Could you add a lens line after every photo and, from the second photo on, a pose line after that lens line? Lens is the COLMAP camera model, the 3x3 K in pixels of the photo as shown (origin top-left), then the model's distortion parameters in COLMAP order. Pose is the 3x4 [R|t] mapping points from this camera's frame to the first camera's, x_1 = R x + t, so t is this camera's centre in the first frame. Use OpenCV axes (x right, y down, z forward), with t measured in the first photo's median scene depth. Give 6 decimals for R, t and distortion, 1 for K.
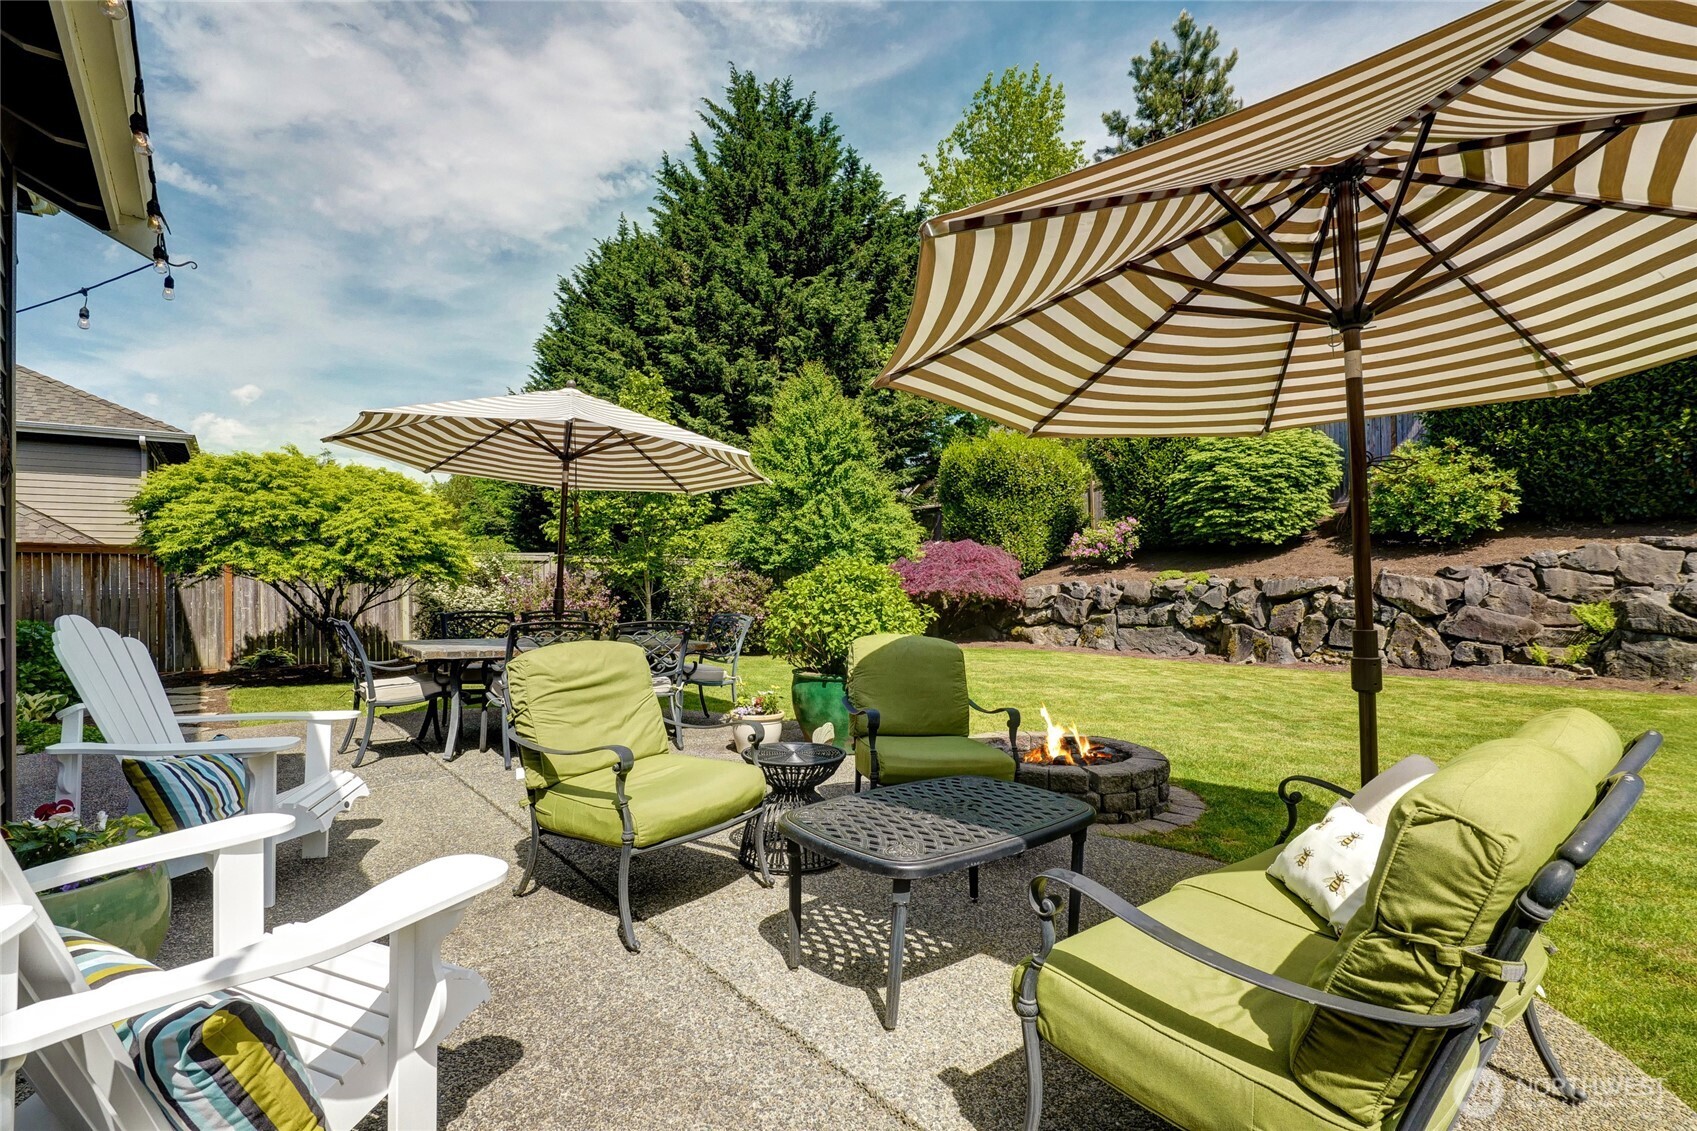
lens RADIAL K [[787.9, 0, 851.2], [0, 787.9, 560.2], [0, 0, 1]] dist [-0.006771, 0.000814]
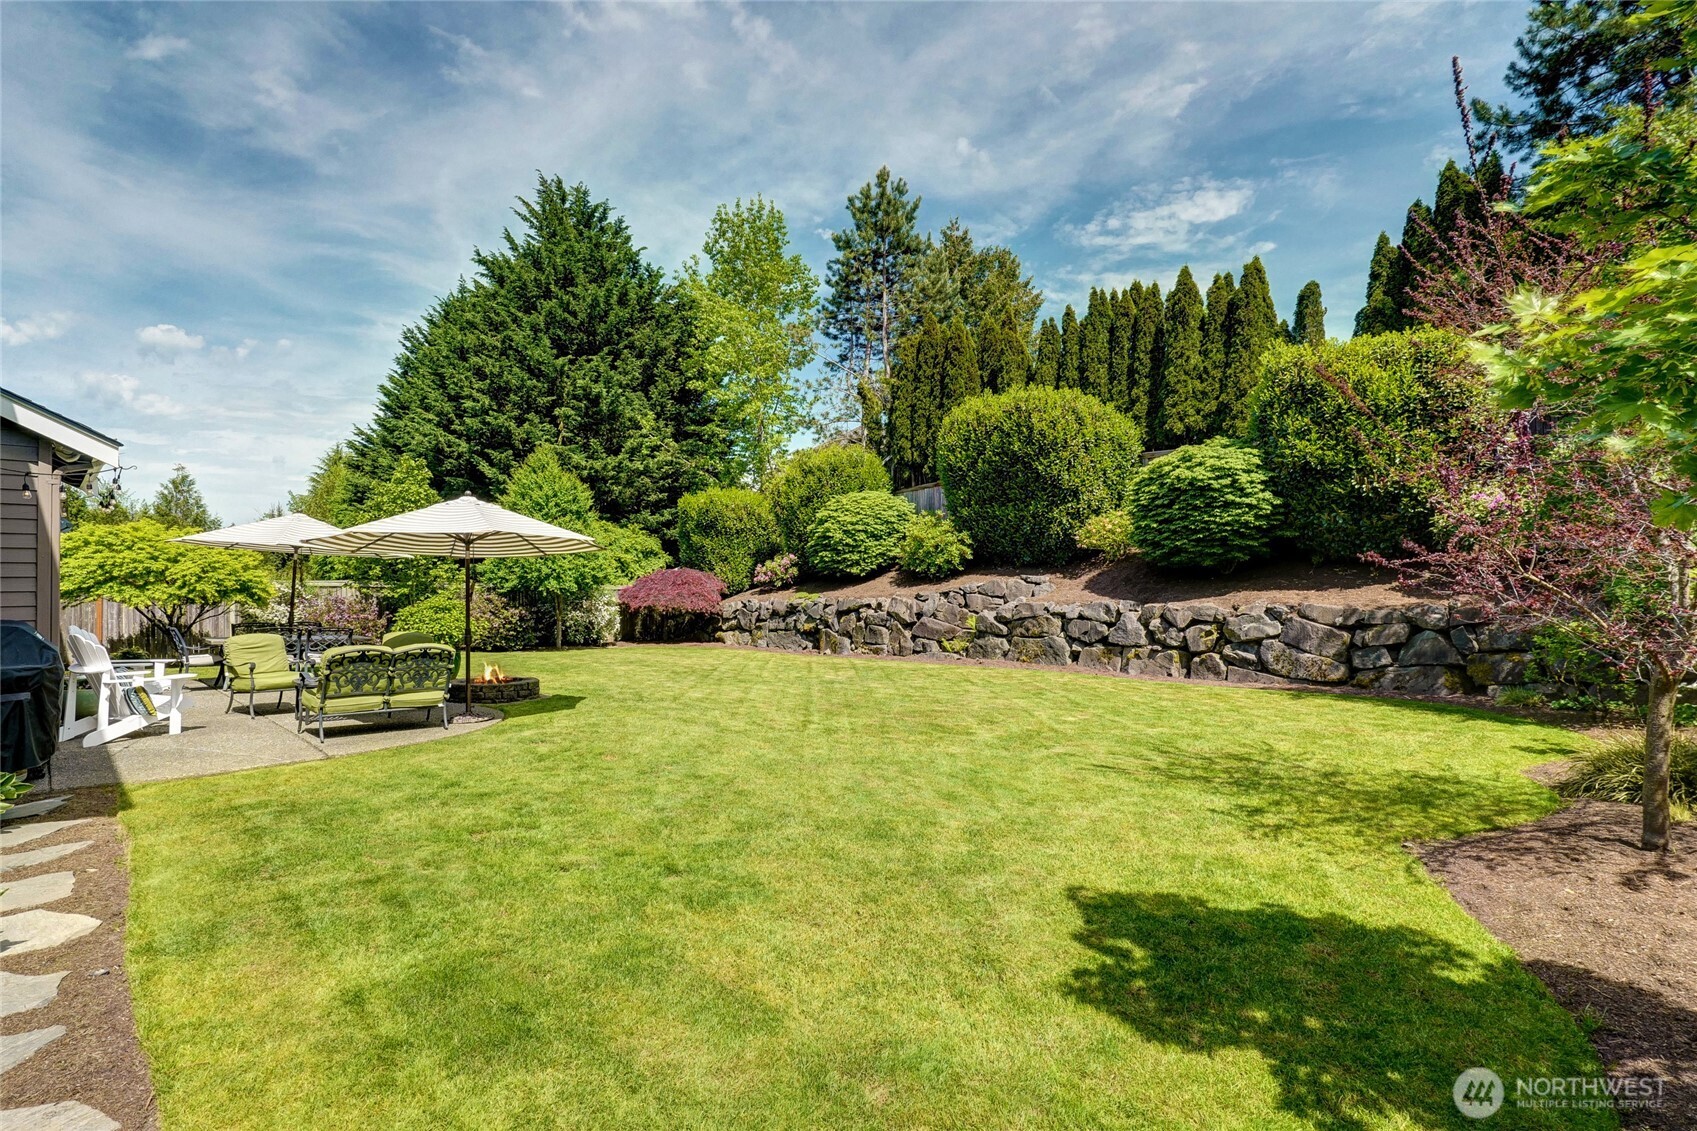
lens RADIAL K [[787.9, 0, 838.0], [0, 787.9, 559.7], [0, 0, 1]] dist [-0.006771, 0.000814]
pose [[0.994089, 0.003810, 0.108504, 0.343798], [-0.002719, 0.999944, -0.010204, -0.035430], [-0.108537, 0.009849, 0.994044, -0.494794]]
